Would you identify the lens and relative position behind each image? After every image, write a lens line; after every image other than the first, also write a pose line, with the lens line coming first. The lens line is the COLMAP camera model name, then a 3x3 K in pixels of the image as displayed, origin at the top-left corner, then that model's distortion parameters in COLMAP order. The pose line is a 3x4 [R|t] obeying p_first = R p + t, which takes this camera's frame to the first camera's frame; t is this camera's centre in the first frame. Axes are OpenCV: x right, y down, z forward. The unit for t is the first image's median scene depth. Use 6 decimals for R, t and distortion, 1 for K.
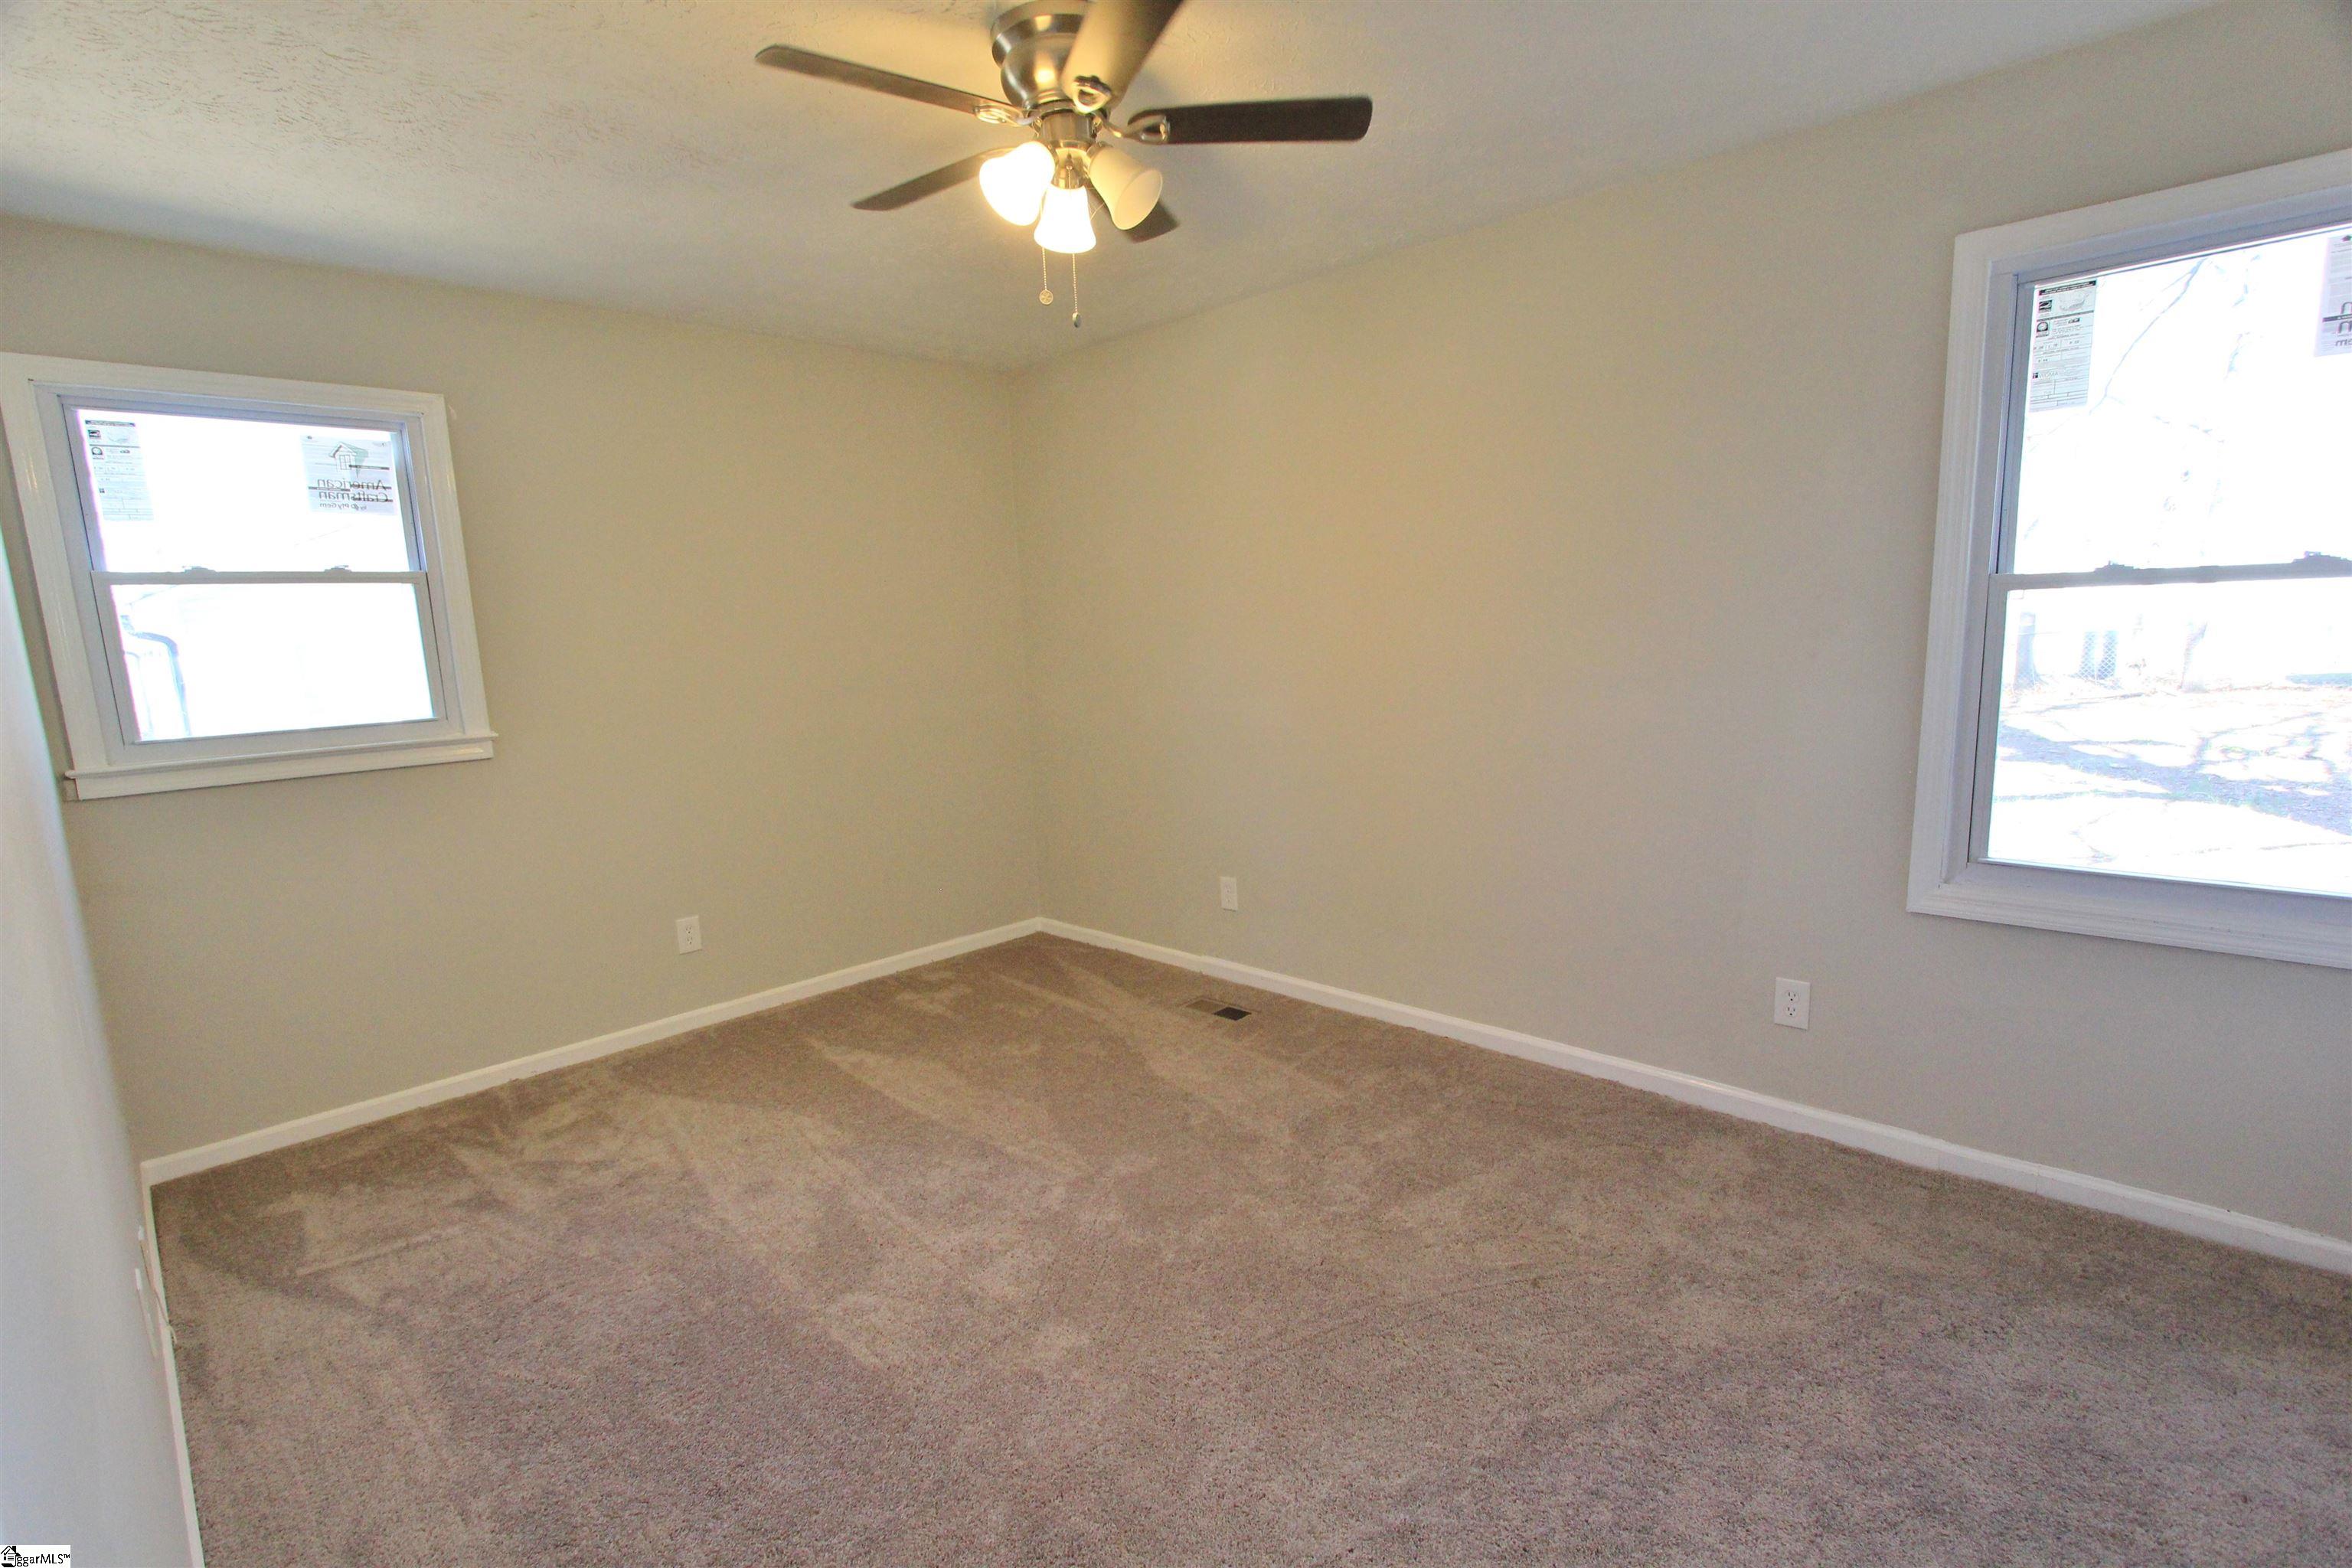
lens RADIAL K [[1086.9, 0, 1176.6], [0, 1086.9, 809.5], [0, 0, 1]] dist [-0.019840, 0.000896]
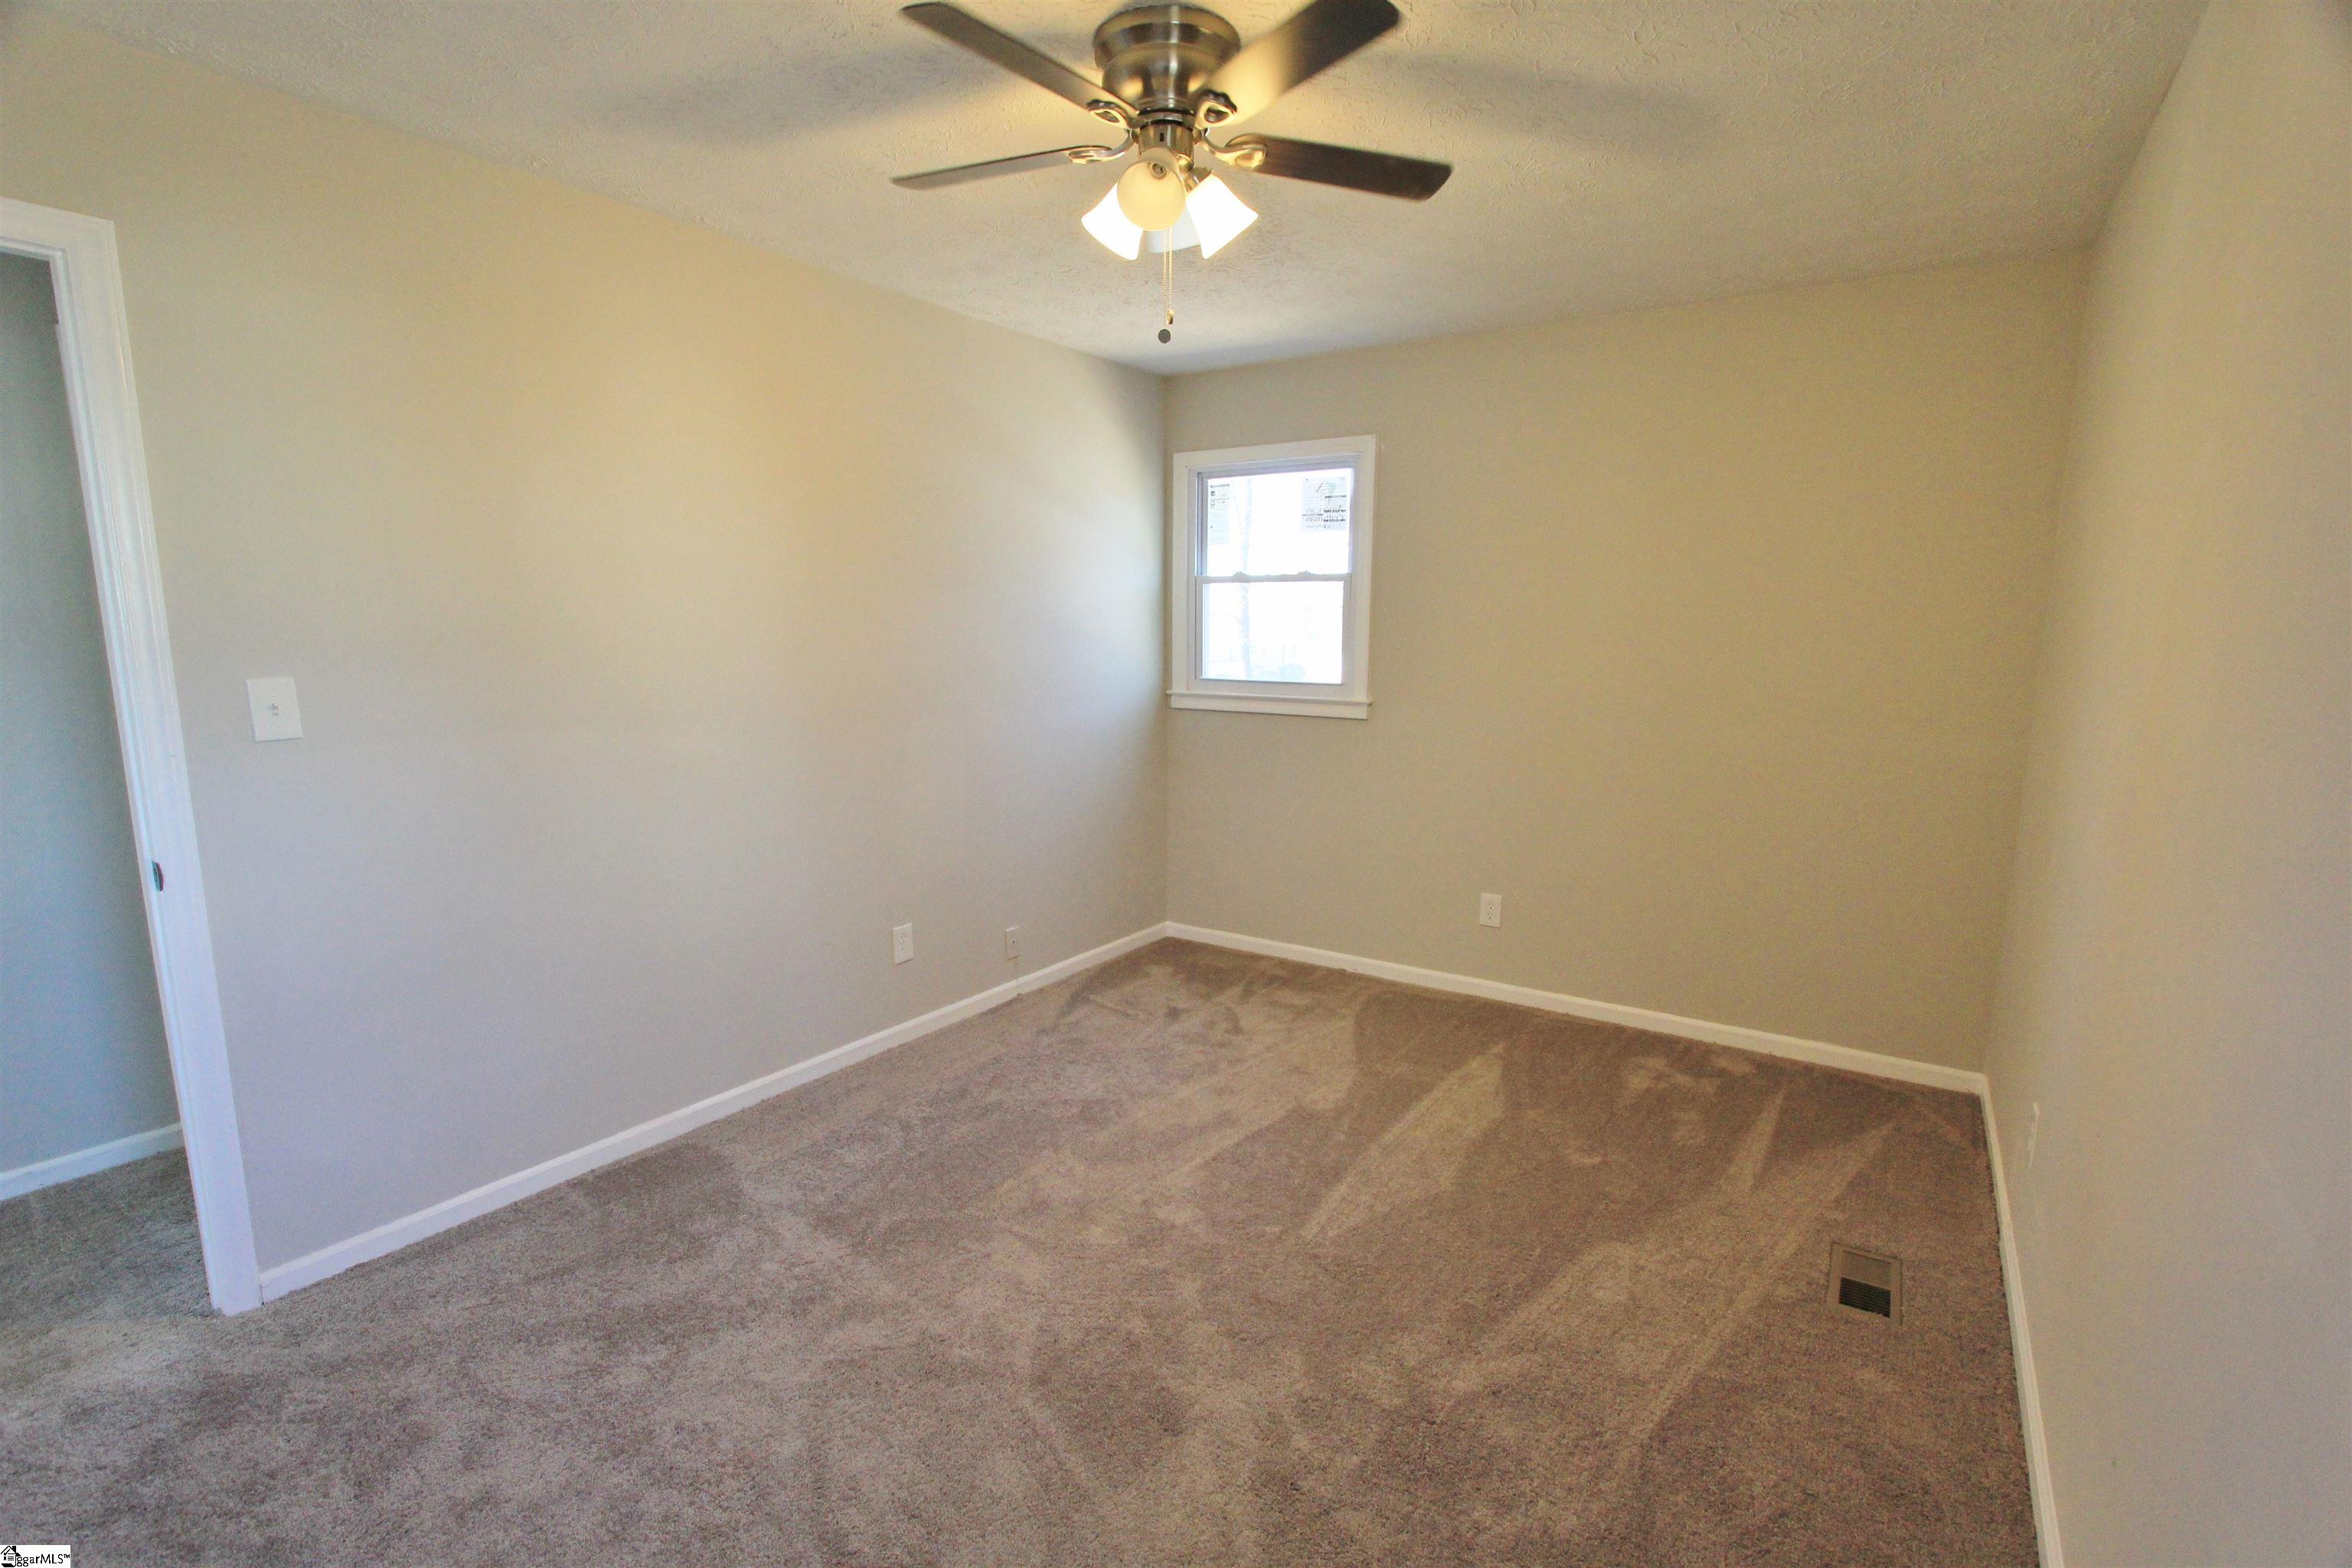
lens RADIAL K [[1077.5, 0, 1192.4], [0, 1077.5, 807.2], [0, 0, 1]] dist [-0.021231, 0.000040]
pose [[0.190853, 0.200540, -0.960916, 0.603803], [-0.182594, 0.969077, 0.165977, -0.128856], [0.964487, 0.143780, 0.221569, 0.573198]]
